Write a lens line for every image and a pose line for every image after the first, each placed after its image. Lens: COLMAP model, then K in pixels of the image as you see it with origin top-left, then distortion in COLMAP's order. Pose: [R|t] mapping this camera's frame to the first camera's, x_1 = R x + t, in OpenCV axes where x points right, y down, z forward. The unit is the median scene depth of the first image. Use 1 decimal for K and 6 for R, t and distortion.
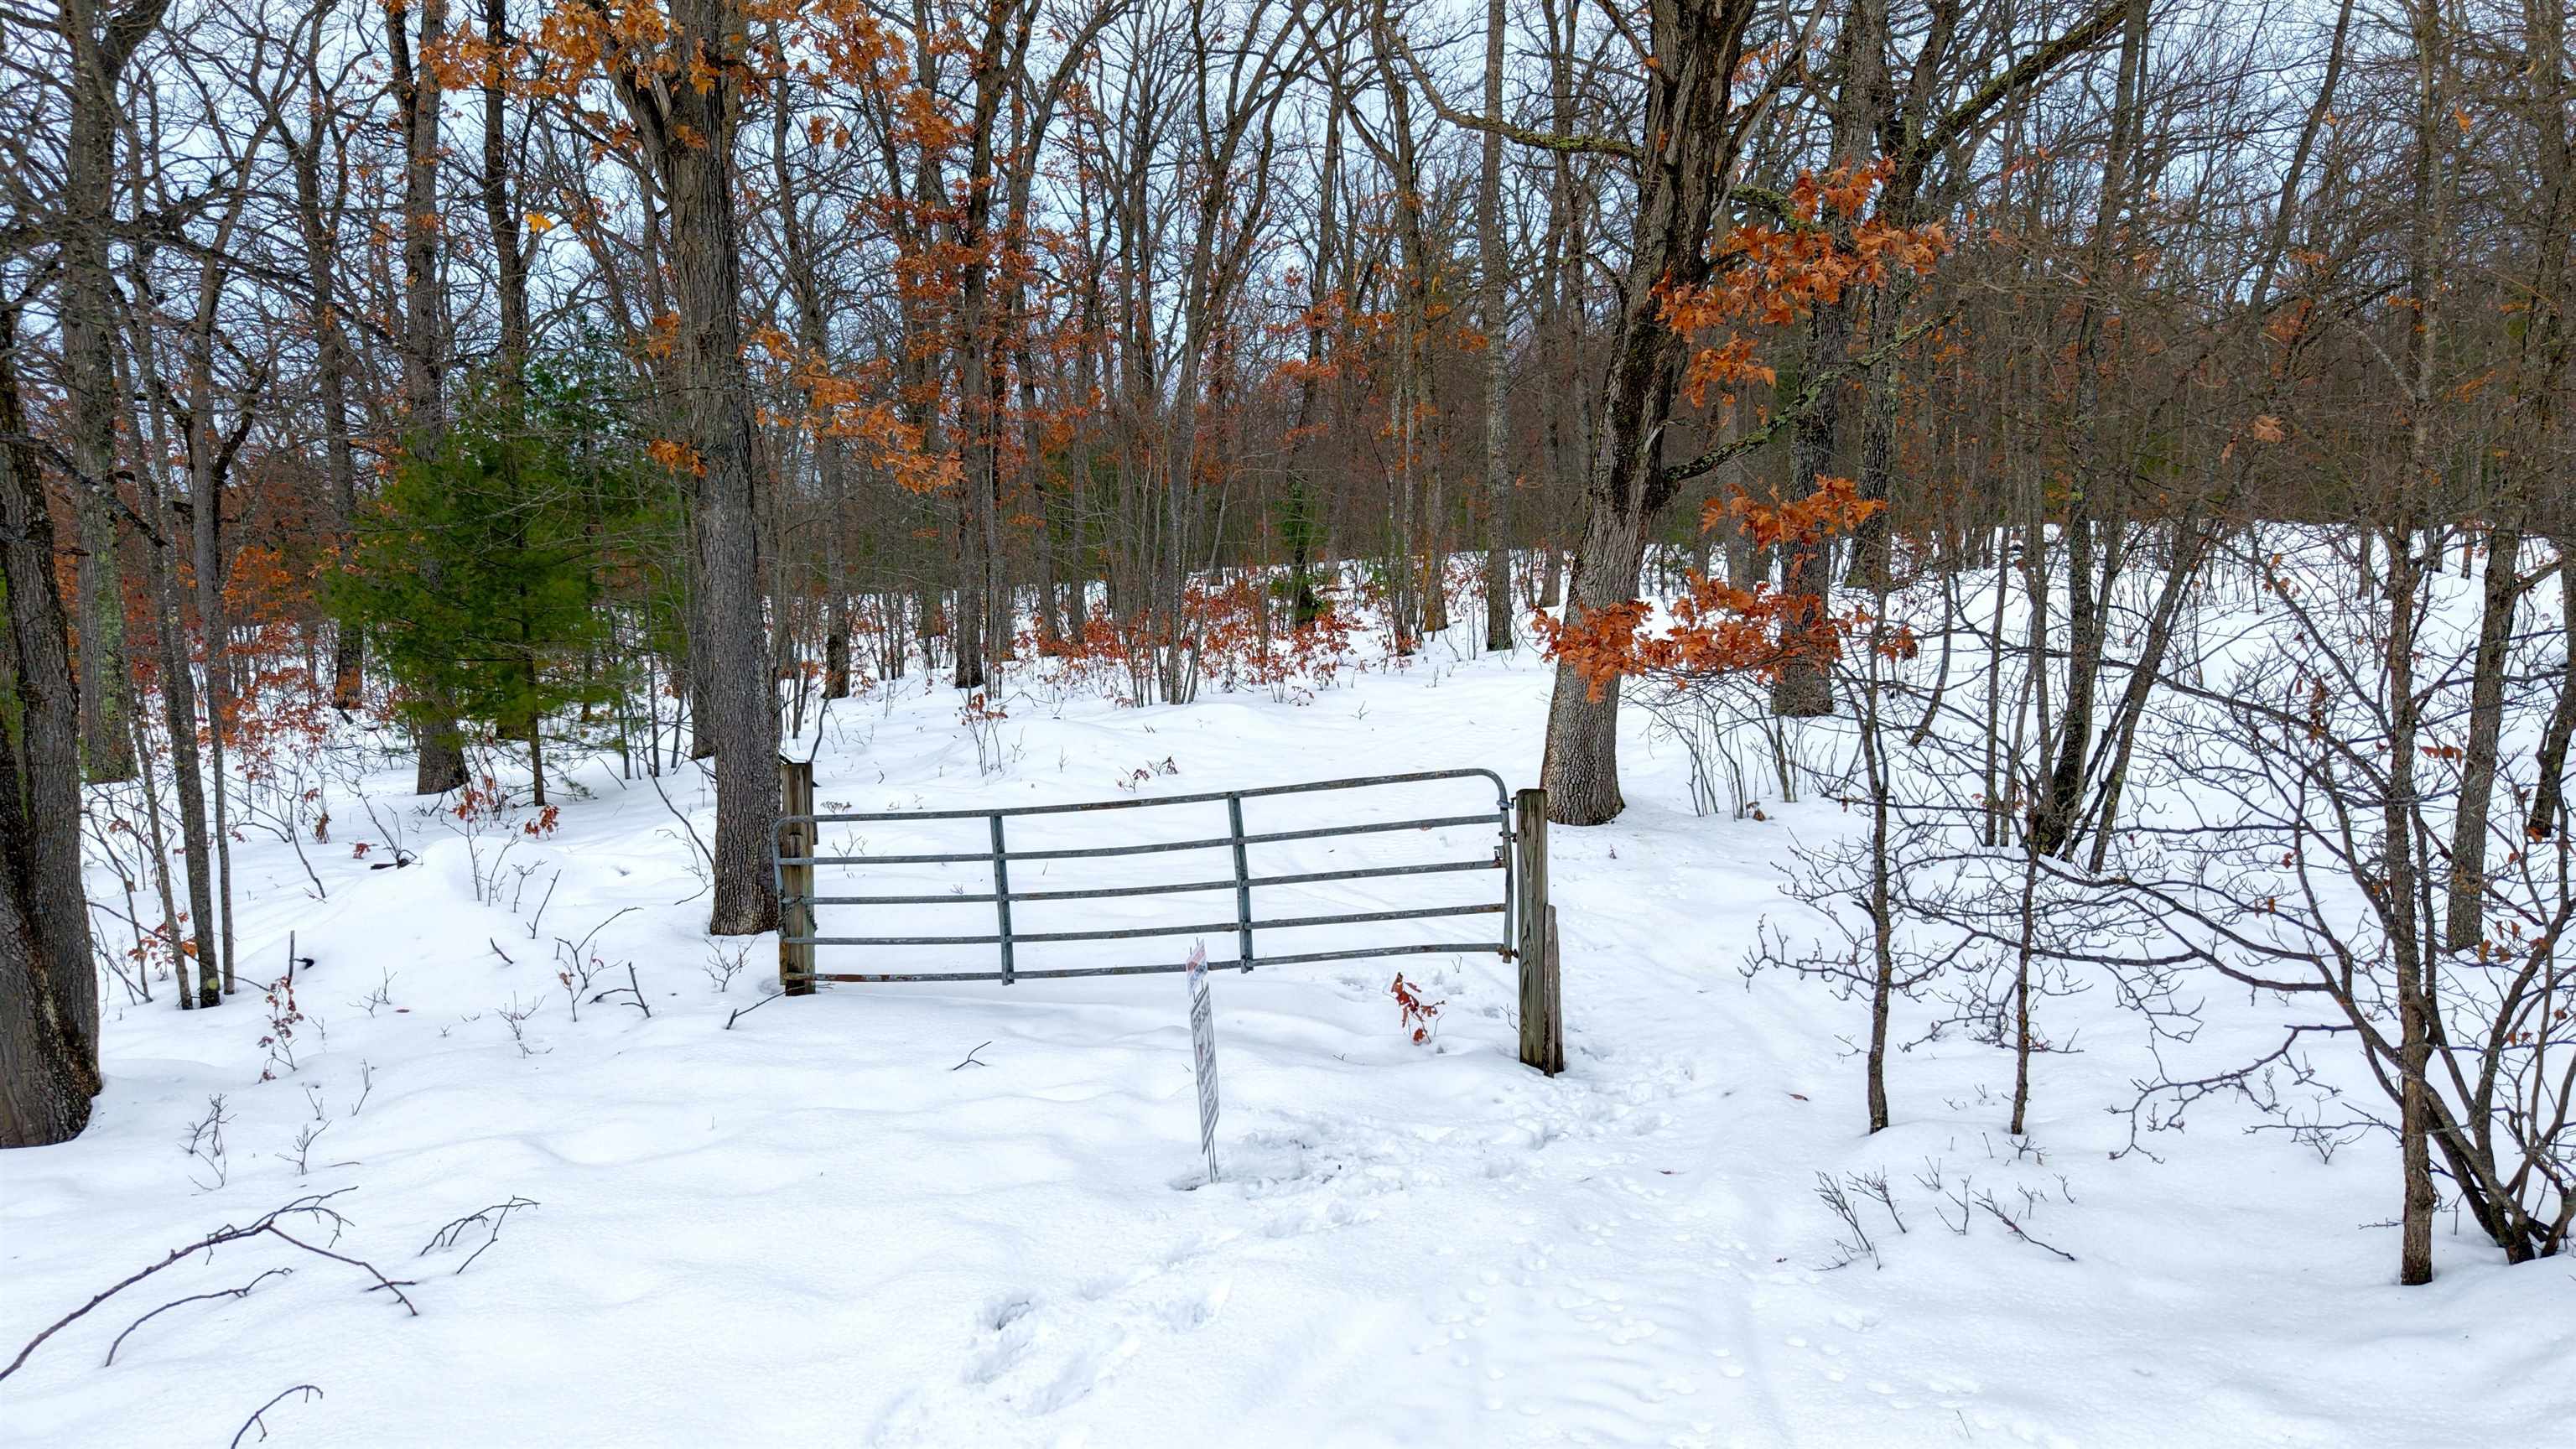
lens RADIAL K [[1697.7, 0, 1288.0], [0, 1697.7, 724.5], [0, 0, 1]] dist [0.005395, -0.014249]
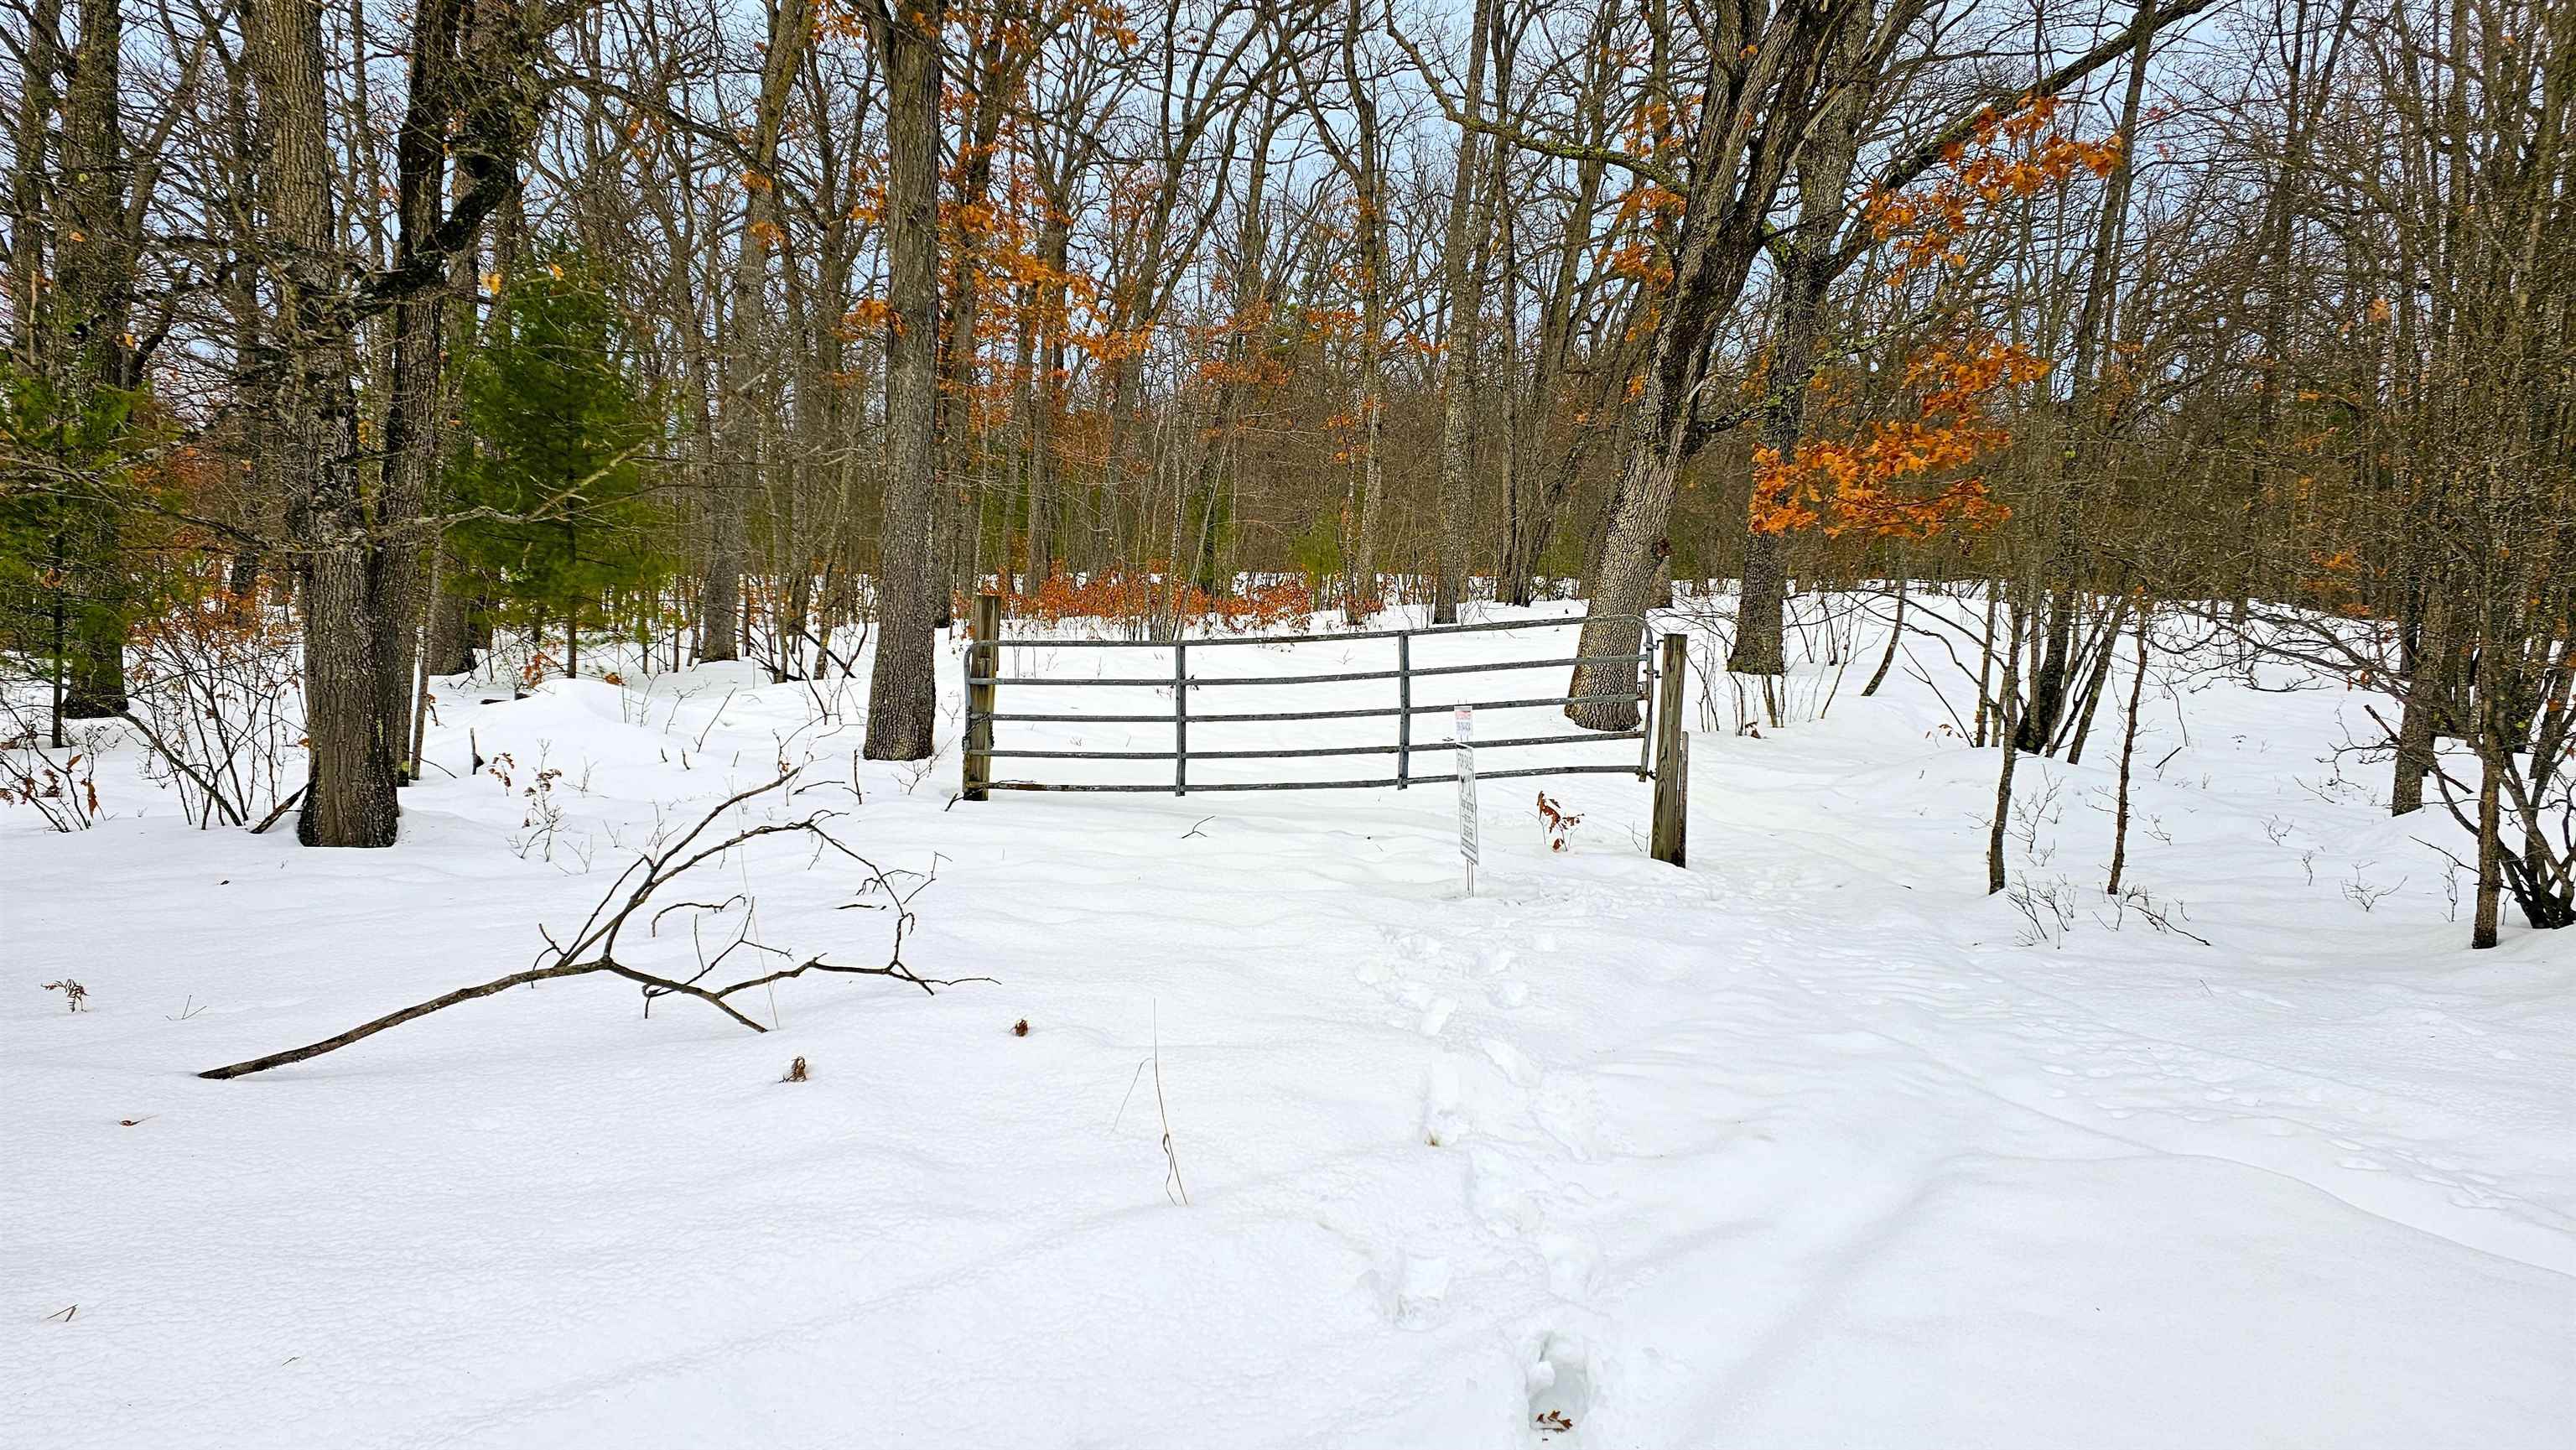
lens RADIAL K [[1661.1, 0, 1288.0], [0, 1661.1, 725.0], [0, 0, 1]] dist [0.018720, -0.002657]
pose [[0.992885, 0.059766, 0.102995, -0.203357], [-0.058085, 0.998126, -0.019248, 0.119097], [-0.103953, 0.013129, 0.994496, -0.101083]]
